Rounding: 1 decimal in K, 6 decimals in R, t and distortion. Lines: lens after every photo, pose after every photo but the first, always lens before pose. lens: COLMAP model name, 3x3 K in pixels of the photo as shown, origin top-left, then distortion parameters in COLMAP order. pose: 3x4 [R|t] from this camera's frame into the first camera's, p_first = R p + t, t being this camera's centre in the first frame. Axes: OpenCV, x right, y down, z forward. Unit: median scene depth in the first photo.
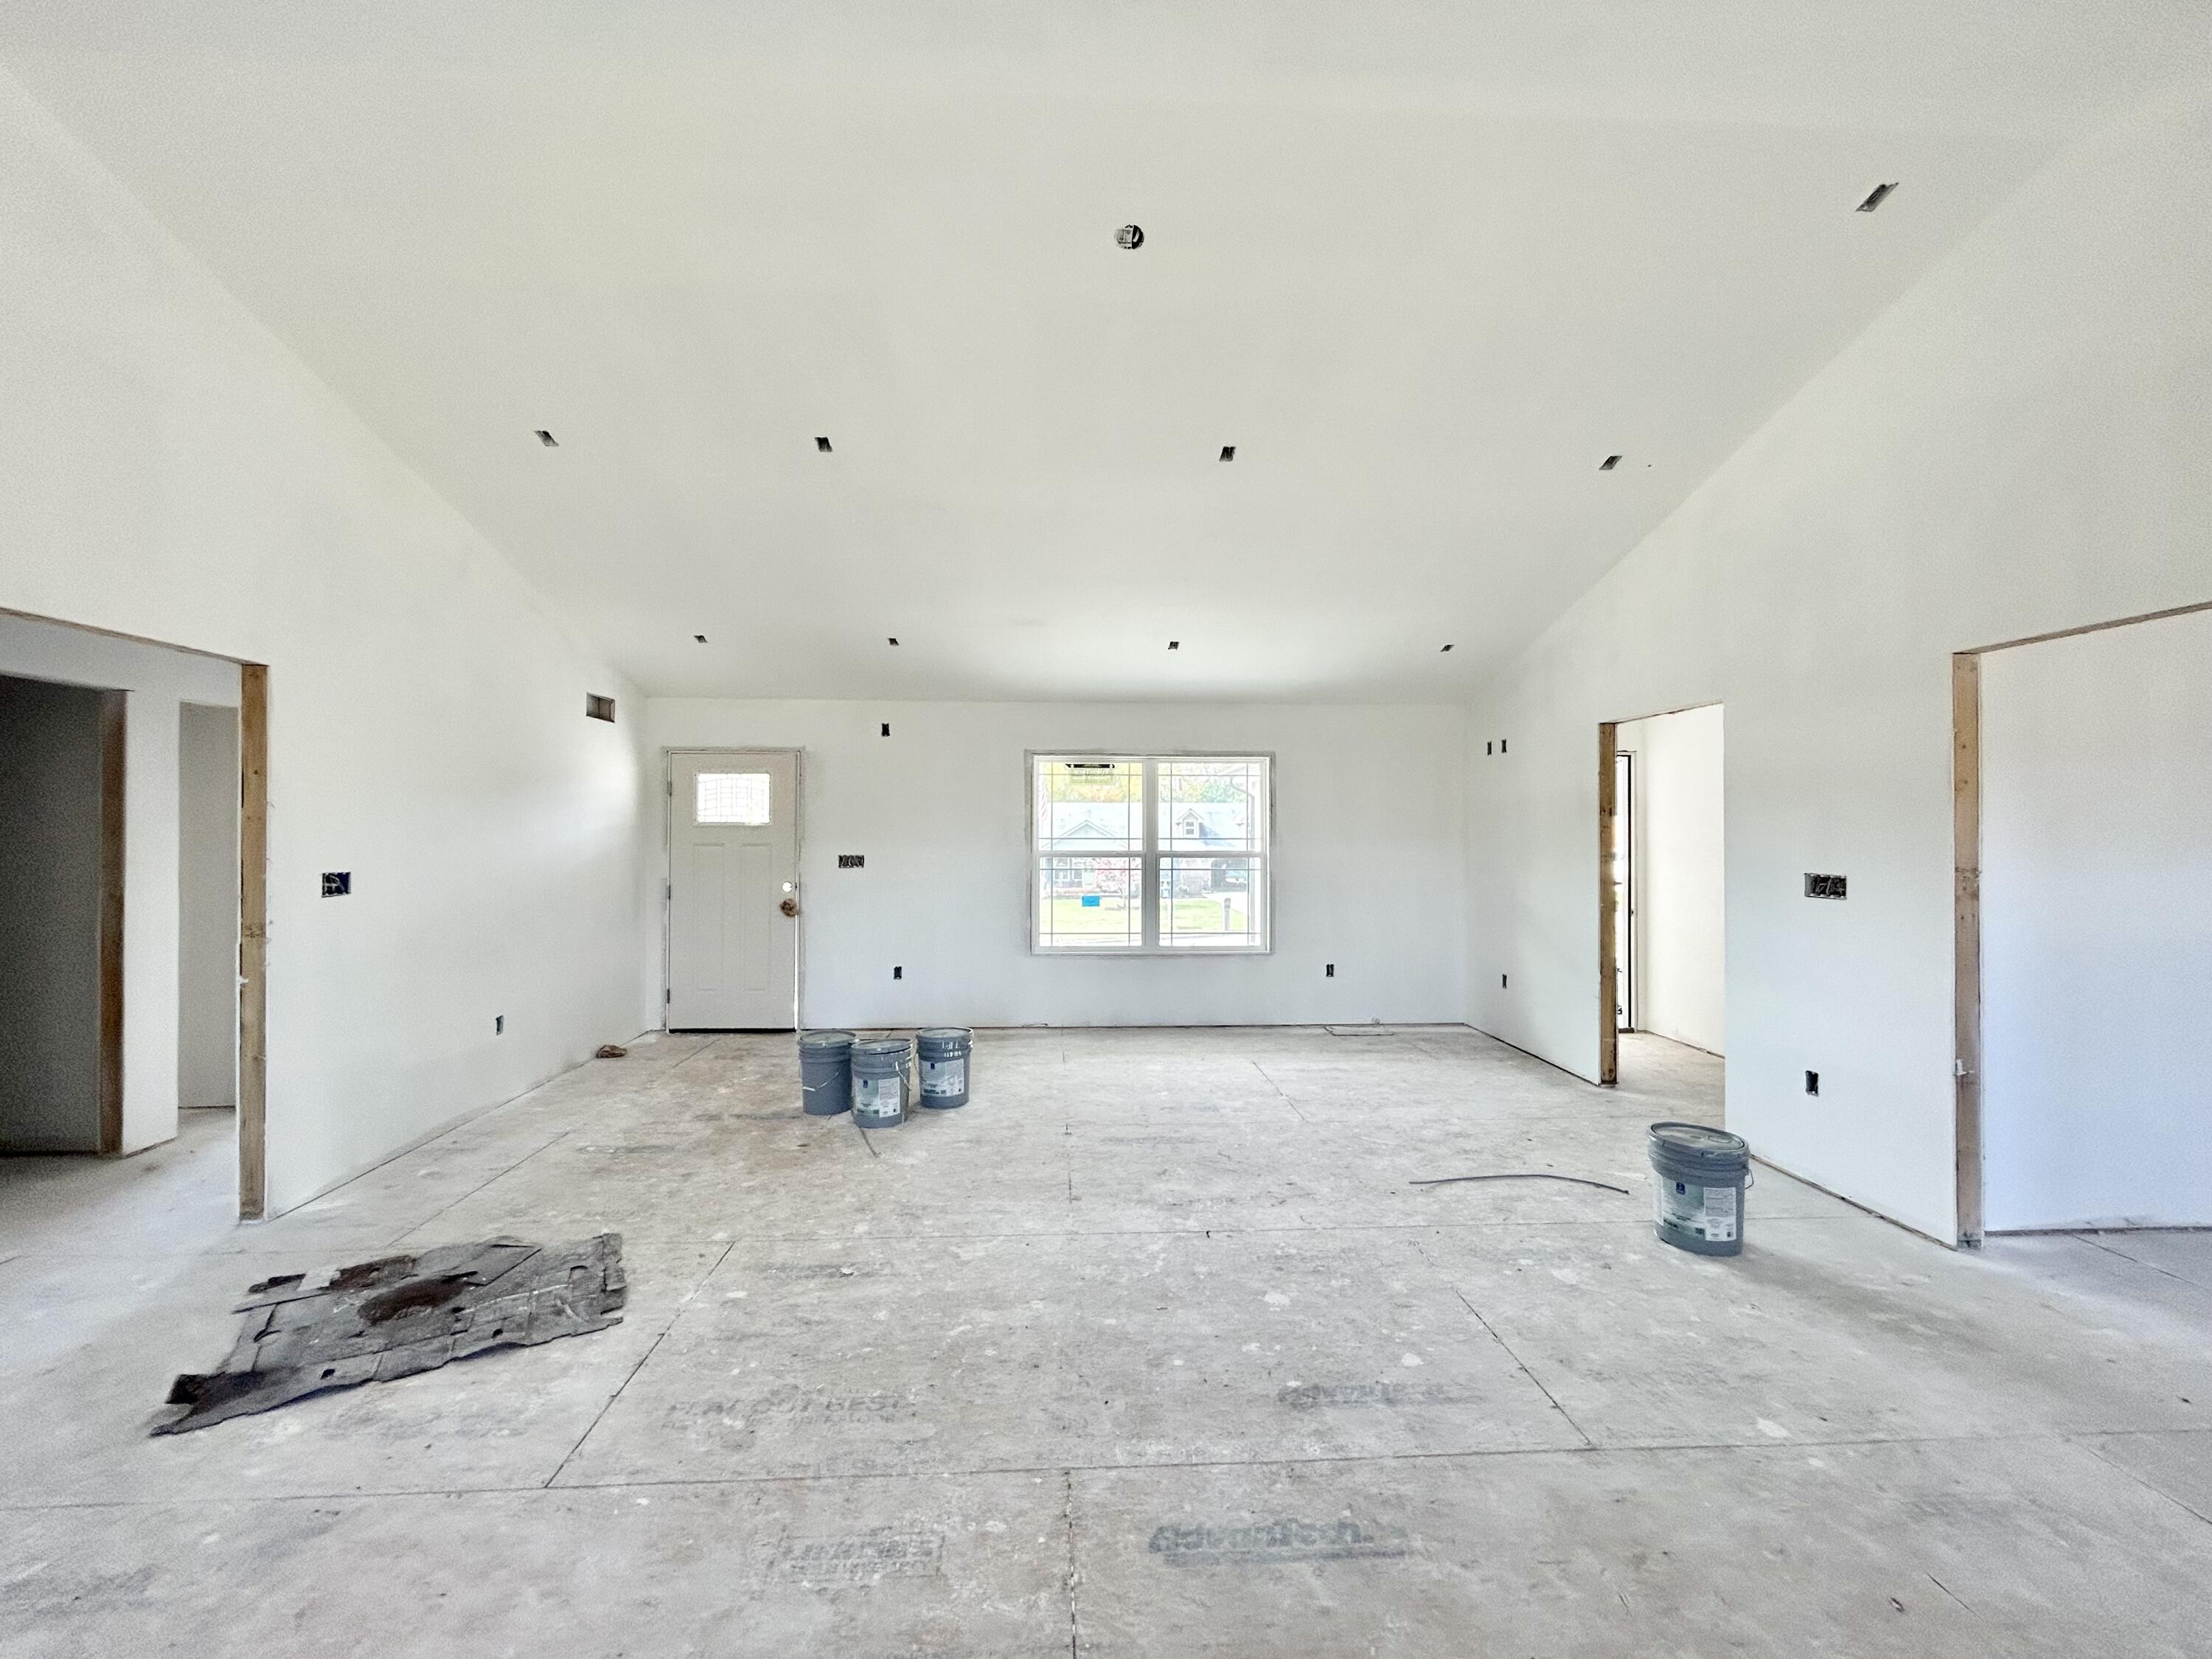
lens RADIAL K [[891.5, 0, 1096.5], [0, 891.5, 828.3], [0, 0, 1]] dist [-0.004777, 0.005516]
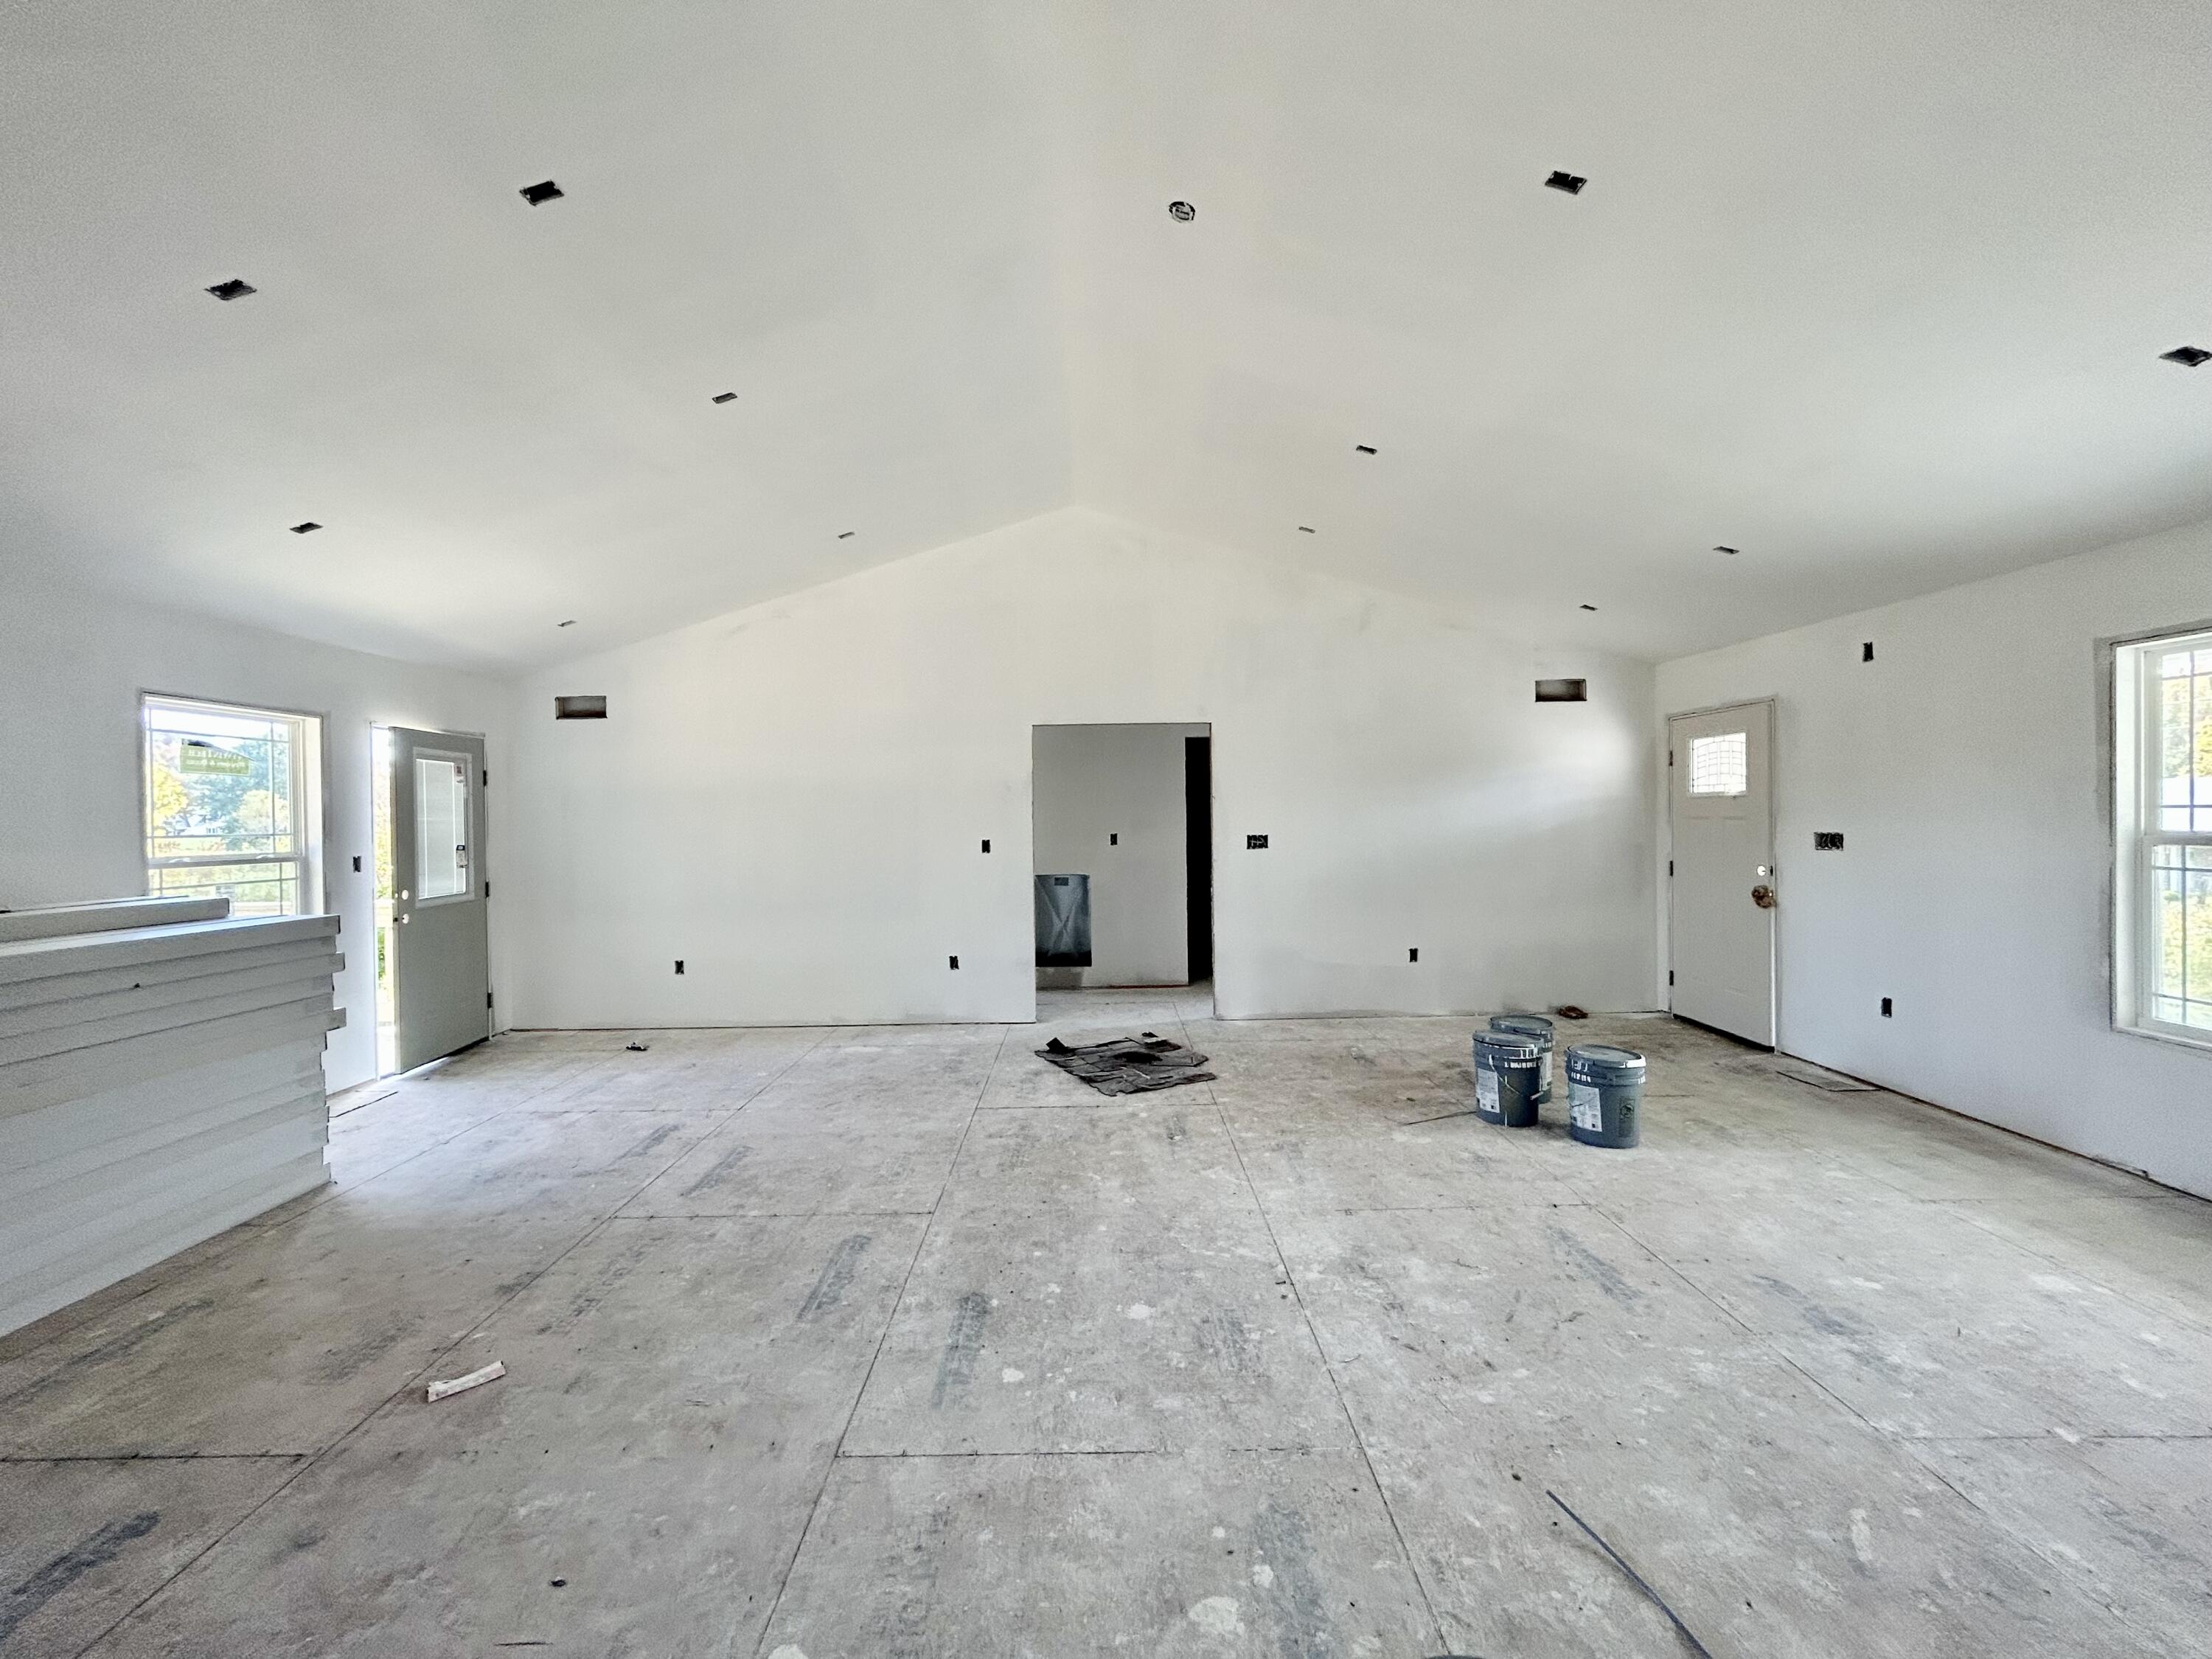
lens RADIAL K [[891.5, 0, 1096.5], [0, 891.5, 828.3], [0, 0, 1]] dist [-0.004777, 0.005516]
pose [[-0.049145, 0.013117, -0.998706, 0.931480], [0.020126, 0.999724, 0.012140, 0.010731], [0.998589, -0.019504, -0.049396, 0.838094]]
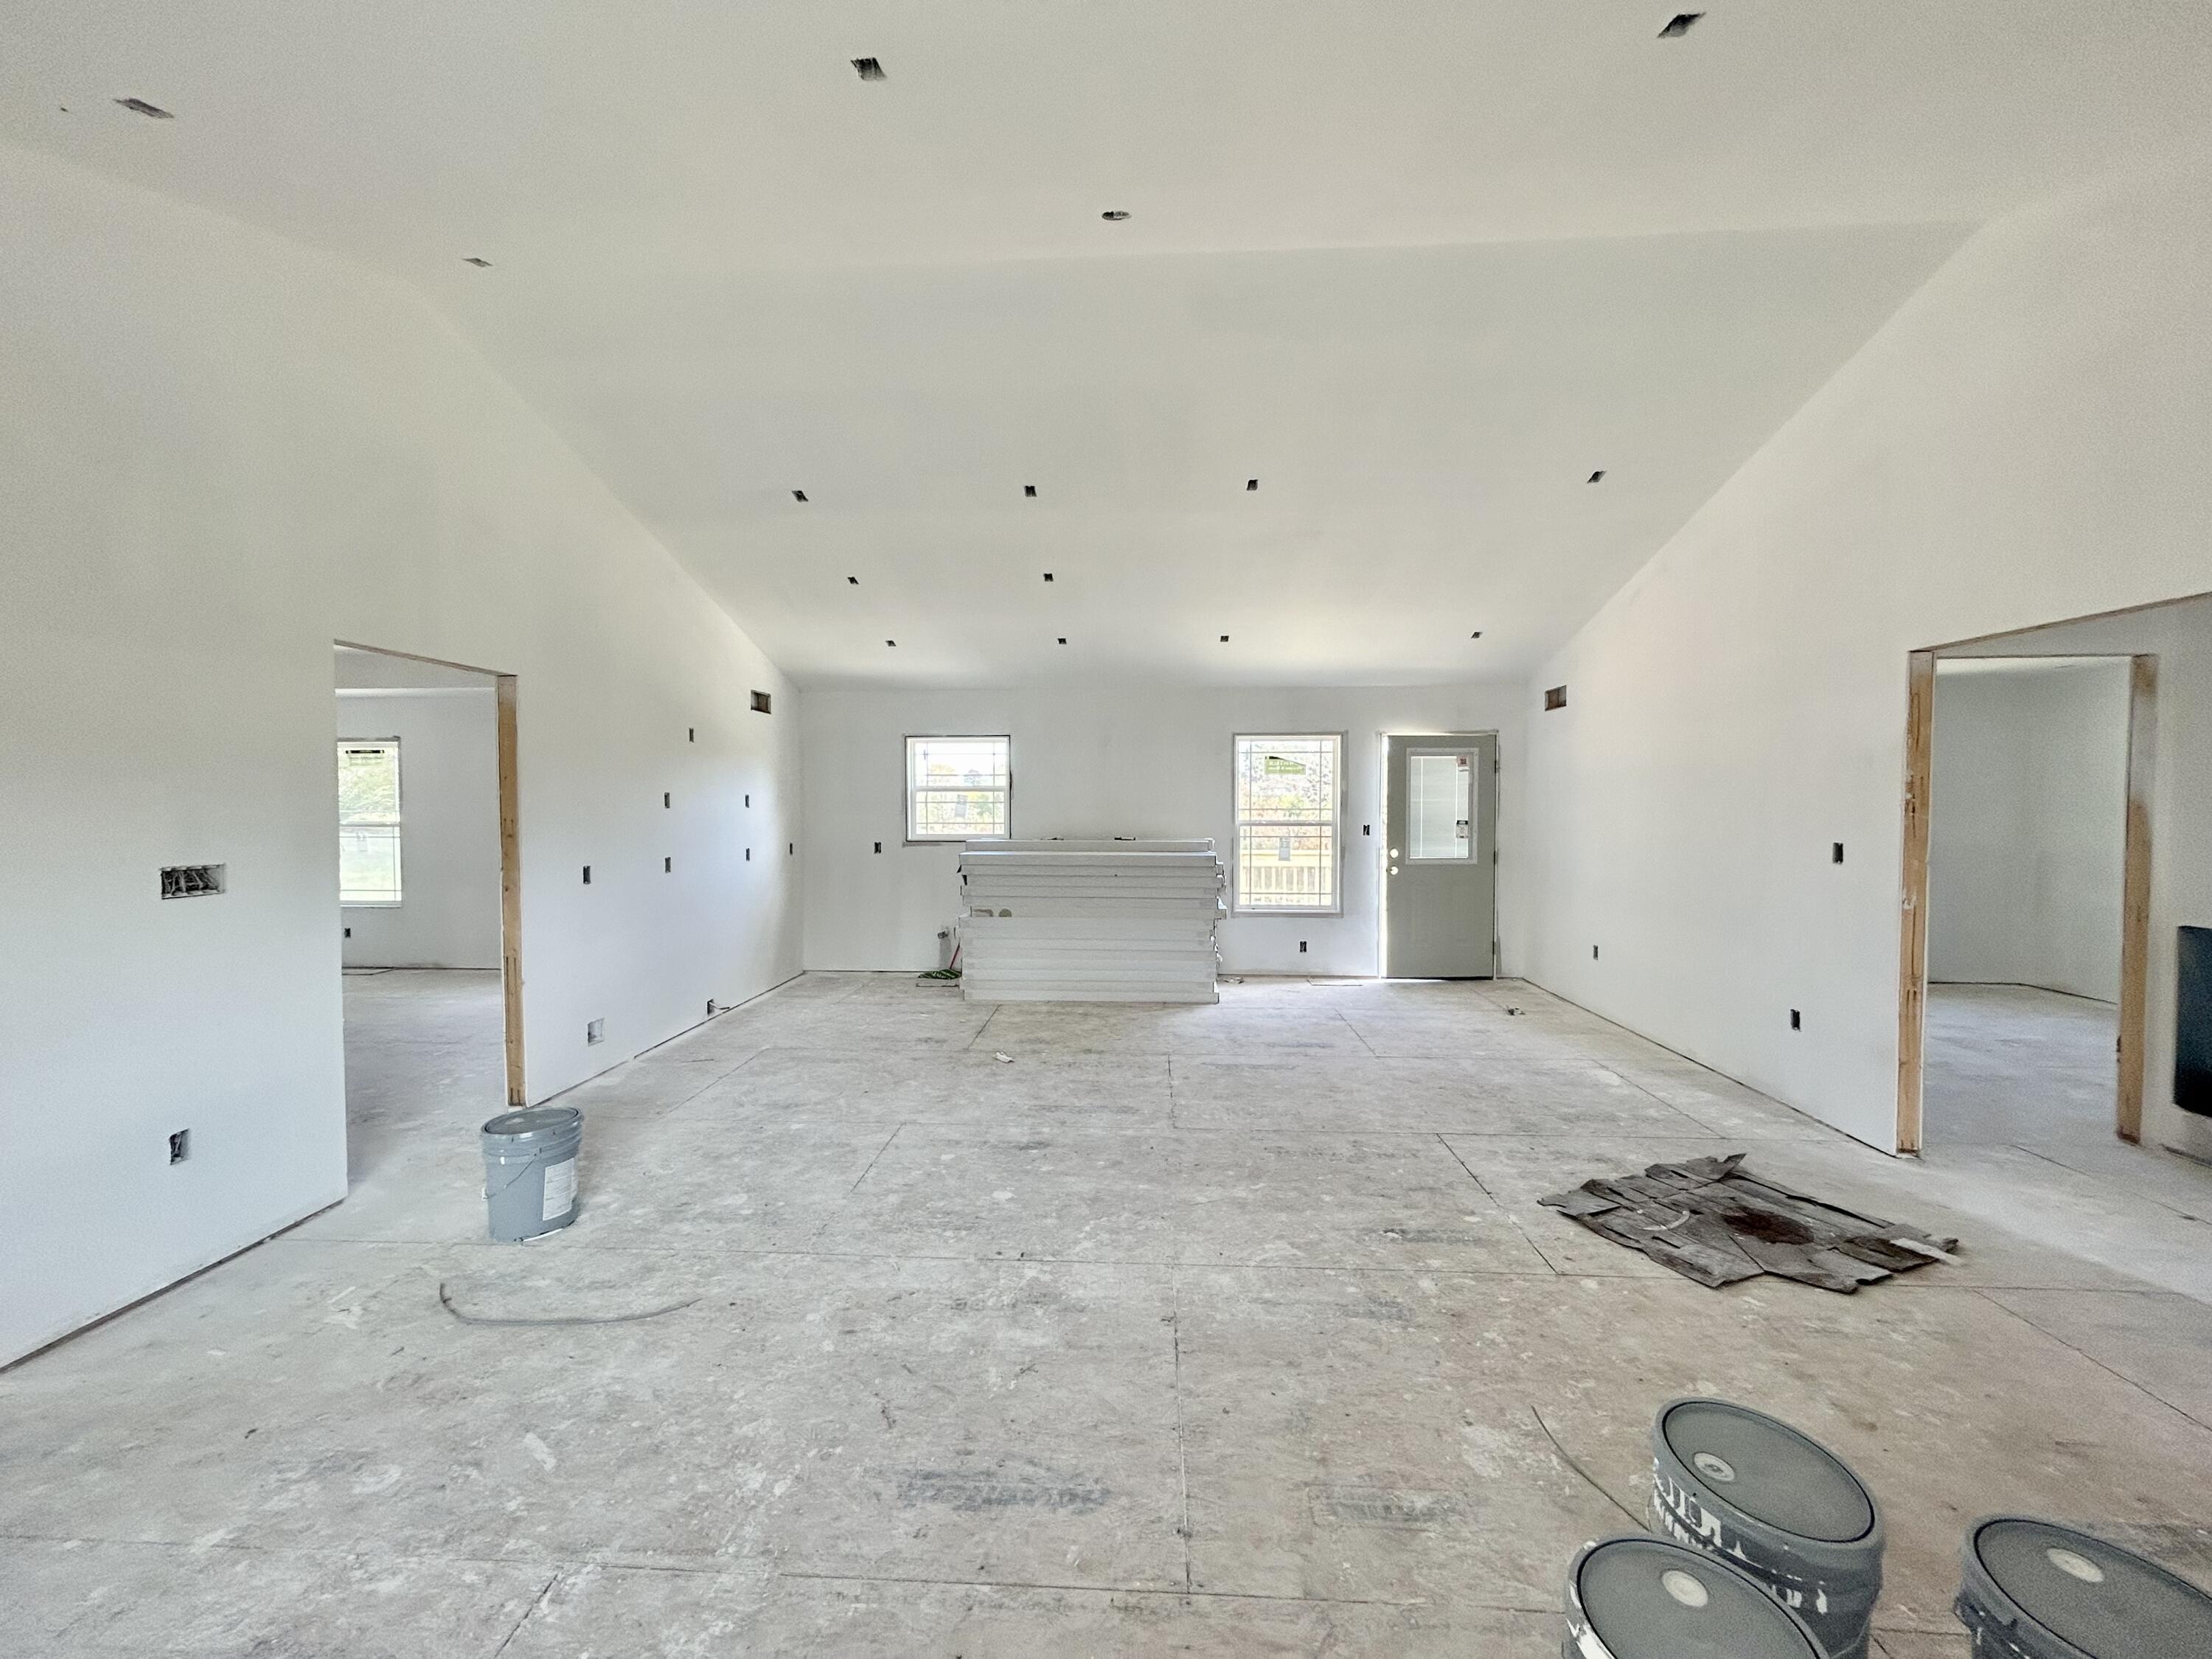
lens RADIAL K [[891.5, 0, 1096.5], [0, 891.5, 828.3], [0, 0, 1]] dist [-0.004777, 0.005516]
pose [[-0.993915, -0.001712, 0.110136, -0.046473], [0.001186, 0.999655, 0.026244, 0.000504], [-0.110143, 0.026215, -0.993570, 1.798381]]
